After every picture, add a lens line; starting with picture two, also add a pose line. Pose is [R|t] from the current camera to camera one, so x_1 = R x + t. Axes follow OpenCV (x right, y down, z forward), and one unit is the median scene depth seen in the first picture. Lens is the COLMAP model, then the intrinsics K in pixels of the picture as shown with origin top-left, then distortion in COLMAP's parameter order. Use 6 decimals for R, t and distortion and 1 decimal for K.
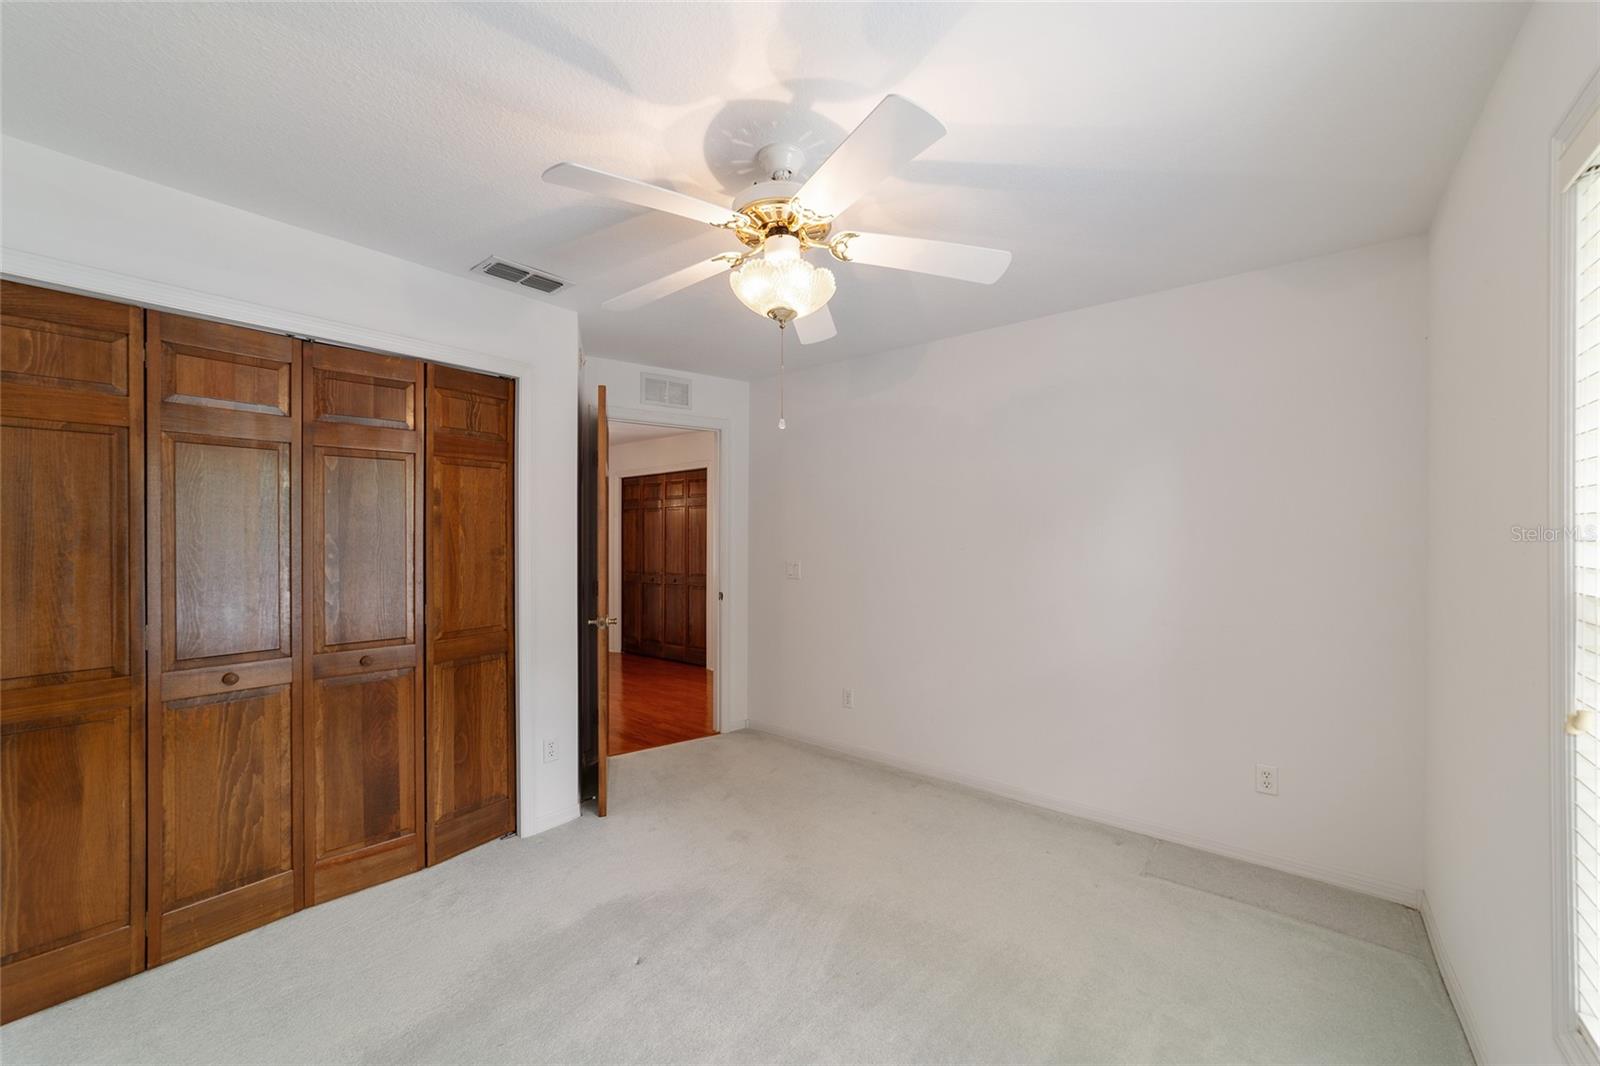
lens RADIAL K [[615.1, 0, 795.8], [0, 615.1, 530.0], [0, 0, 1]] dist [-0.018214, 0.008362]
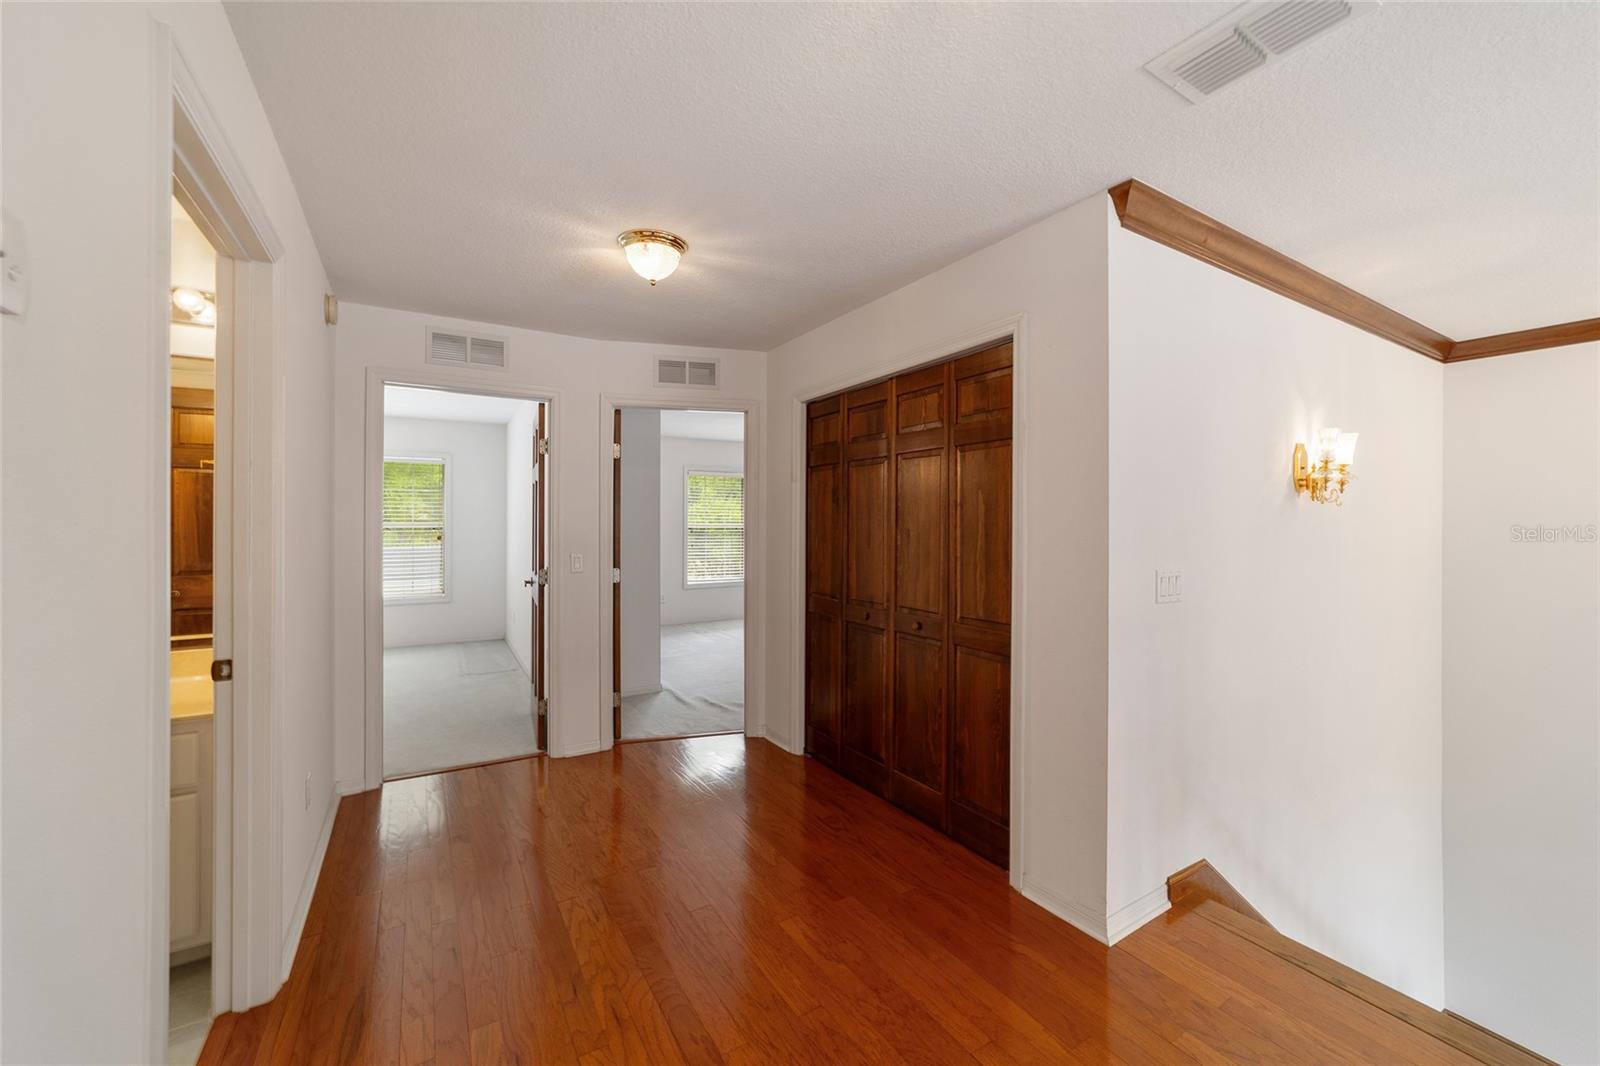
lens RADIAL K [[615.1, 0, 795.8], [0, 615.1, 530.0], [0, 0, 1]] dist [-0.018214, 0.008362]
pose [[0.940519, 0.009455, -0.339611, -0.130732], [0.000481, 0.999575, 0.029162, 0.003790], [0.339742, -0.027591, 0.940114, 0.563024]]
